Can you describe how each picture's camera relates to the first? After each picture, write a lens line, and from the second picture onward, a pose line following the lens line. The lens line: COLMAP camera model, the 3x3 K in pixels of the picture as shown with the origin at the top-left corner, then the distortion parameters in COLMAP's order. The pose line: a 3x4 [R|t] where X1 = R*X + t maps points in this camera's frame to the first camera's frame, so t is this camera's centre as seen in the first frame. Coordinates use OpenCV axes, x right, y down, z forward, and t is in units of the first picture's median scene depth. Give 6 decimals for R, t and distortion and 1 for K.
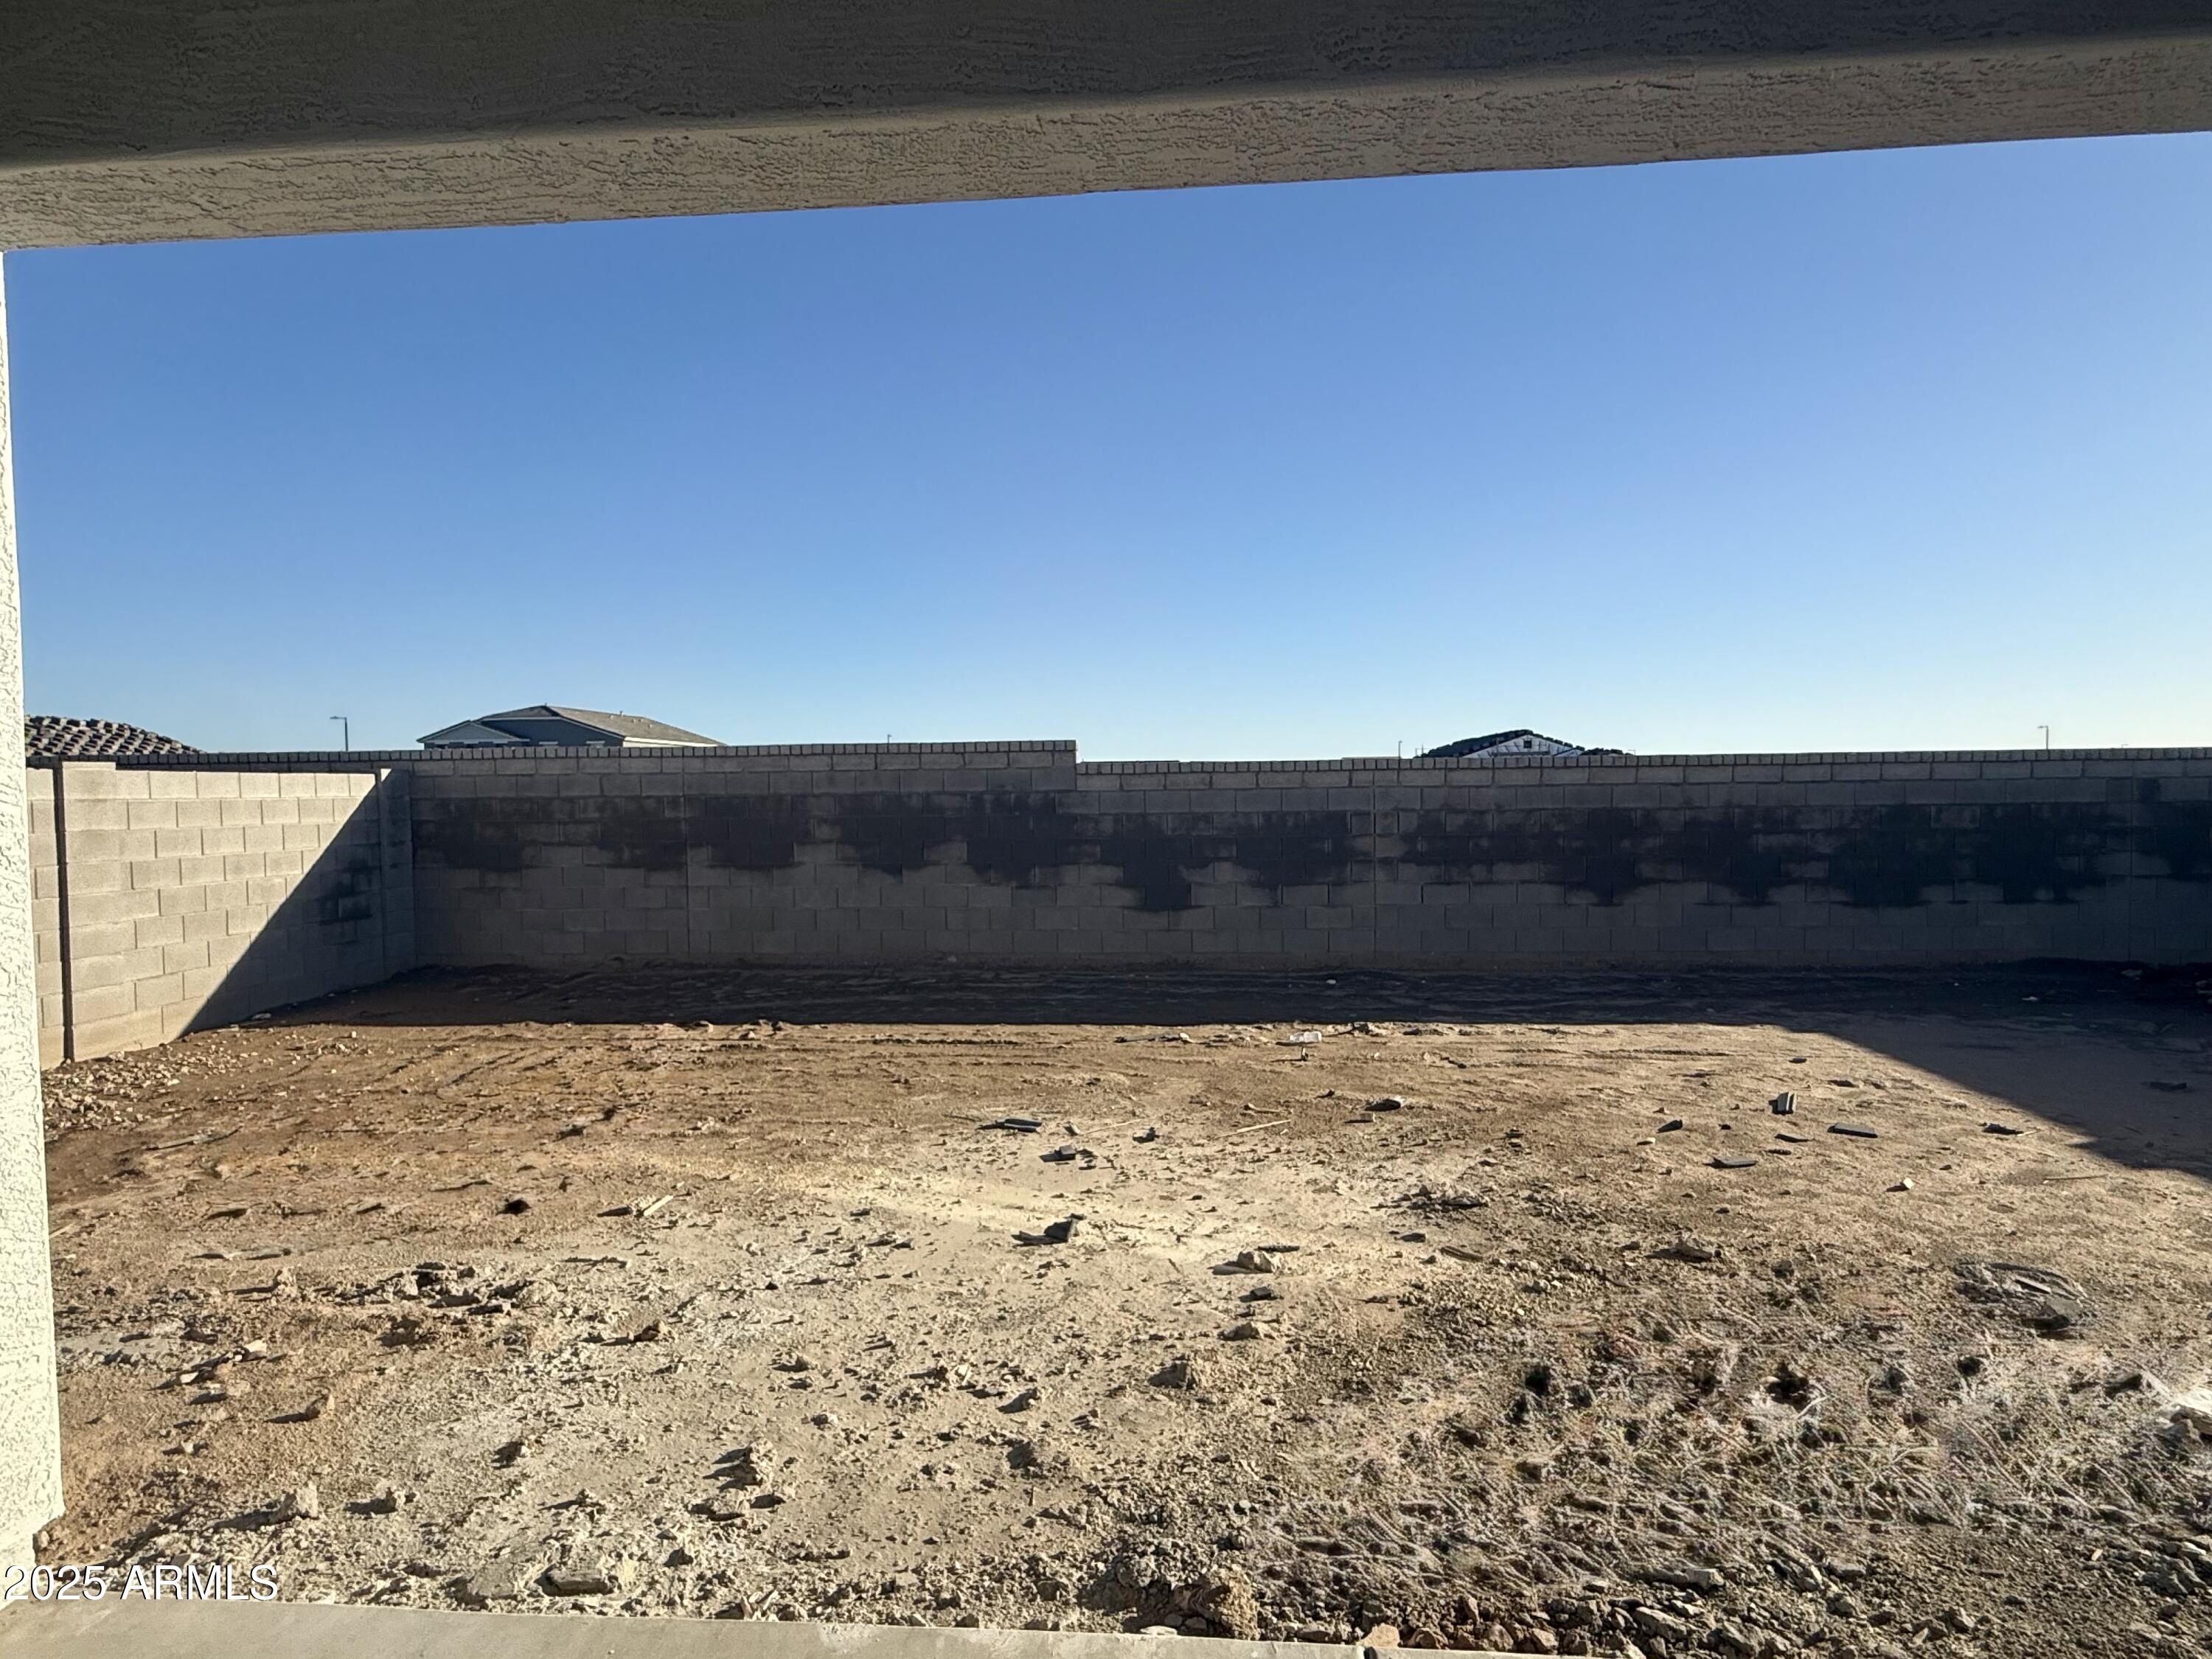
lens RADIAL K [[1229.7, 0, 1091.8], [0, 1229.7, 832.0], [0, 0, 1]] dist [0.002453, 0.000306]
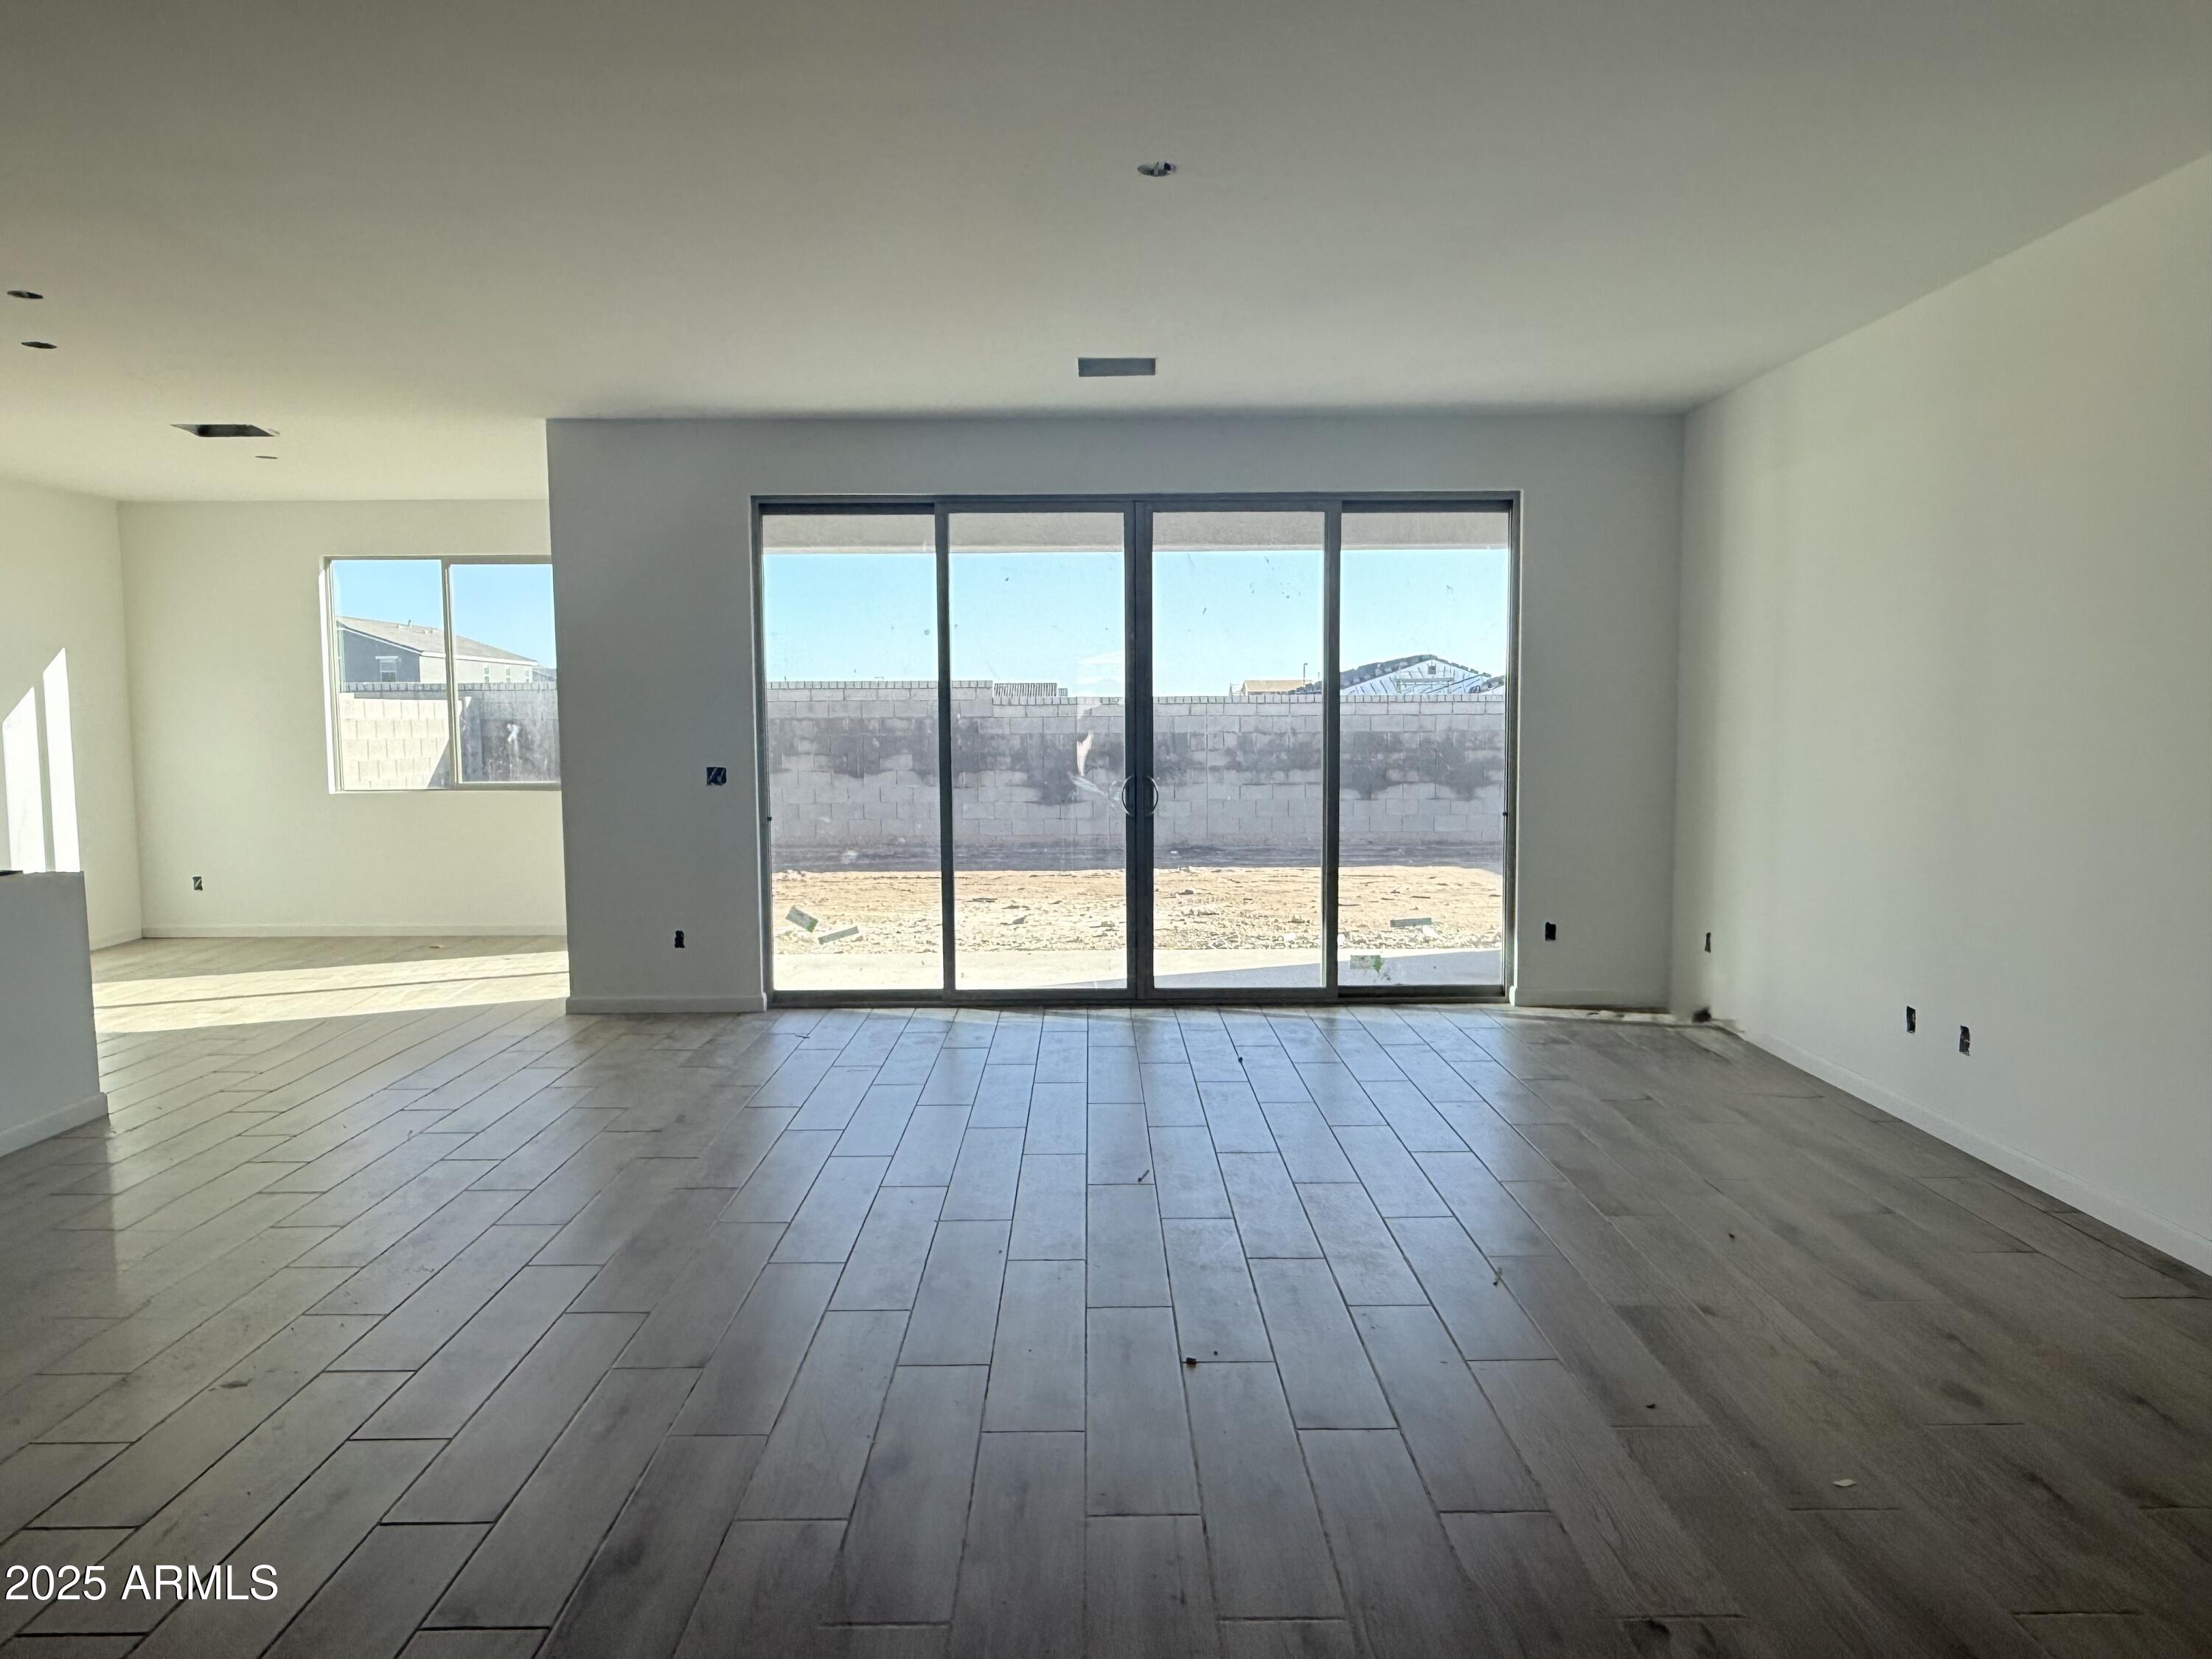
lens RADIAL K [[1469.2, 0, 1109.9], [0, 1469.2, 832.9], [0, 0, 1]] dist [-0.001842, -0.004955]
pose [[0.993963, -0.002214, 0.109691, -0.063633], [-0.002689, 0.999004, 0.044534, 0.022628], [-0.109680, -0.044560, 0.992968, -0.654639]]
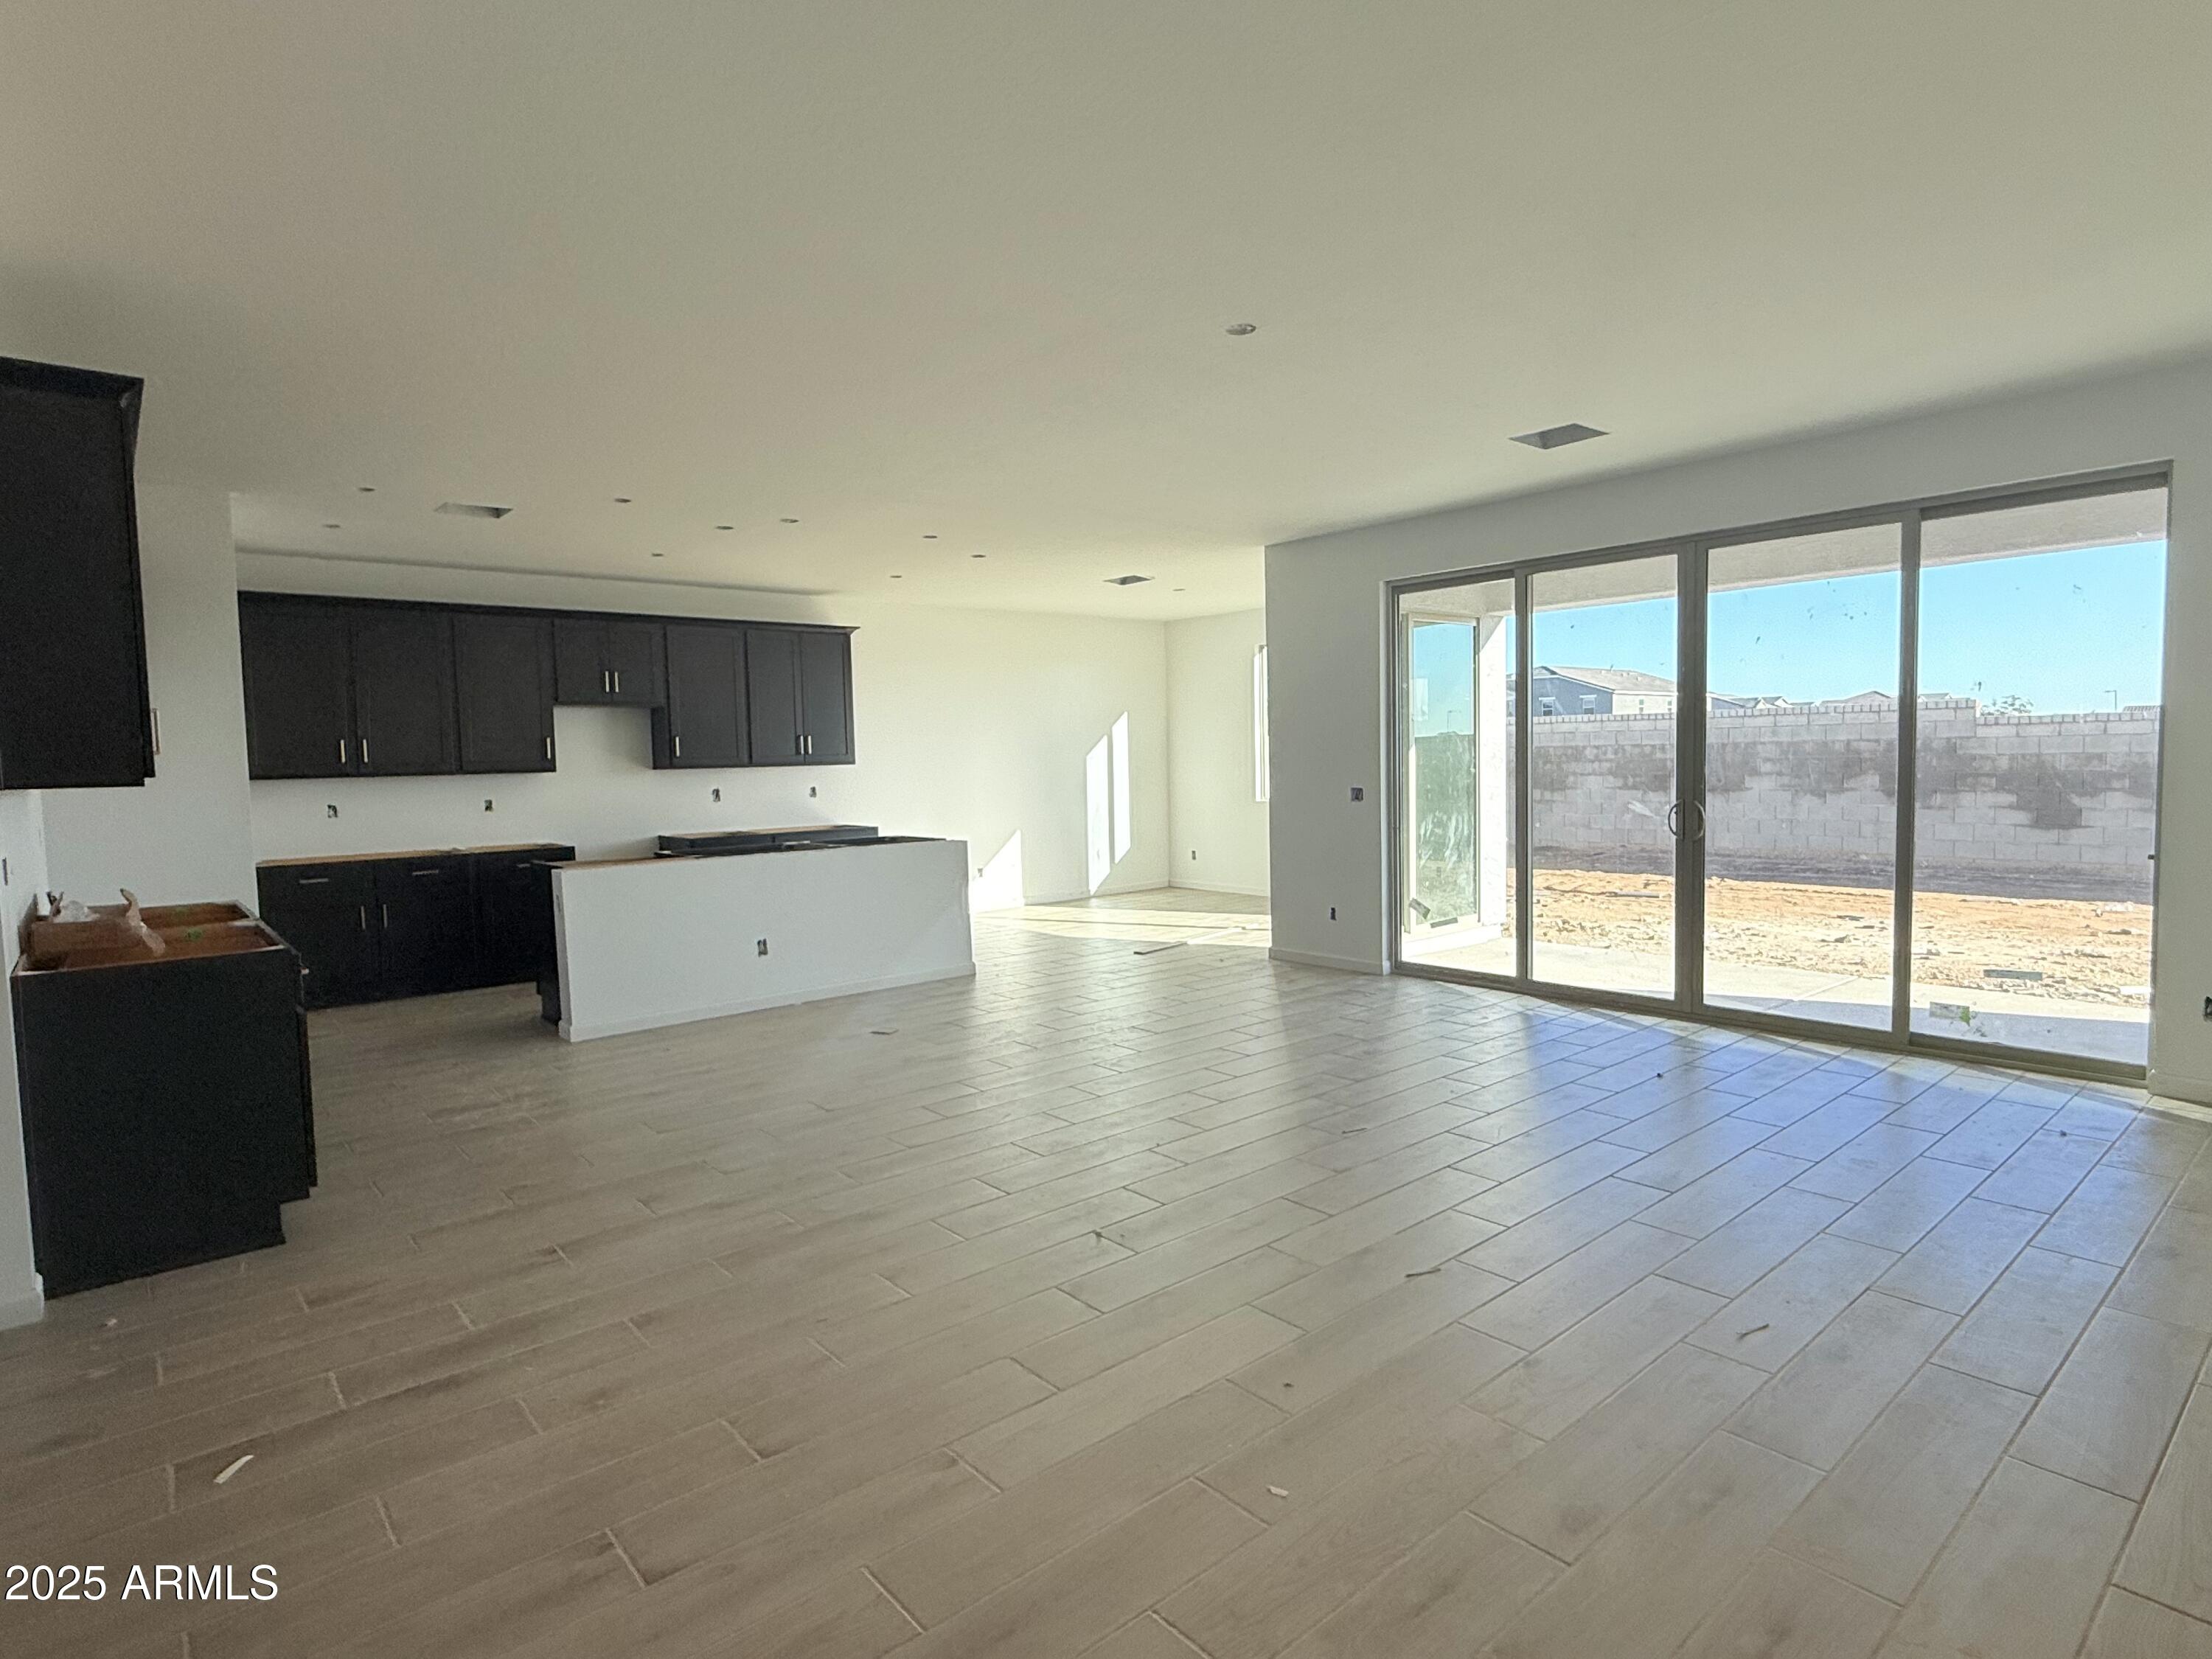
lens RADIAL K [[1178.1, 0, 1110.7], [0, 1178.1, 833.3], [0, 0, 1]] dist [0.001134, -0.000684]
pose [[0.723219, 0.042039, -0.689338, 0.198483], [-0.010133, 0.998684, 0.050272, 0.016593], [0.690544, -0.029373, 0.722693, -0.596658]]
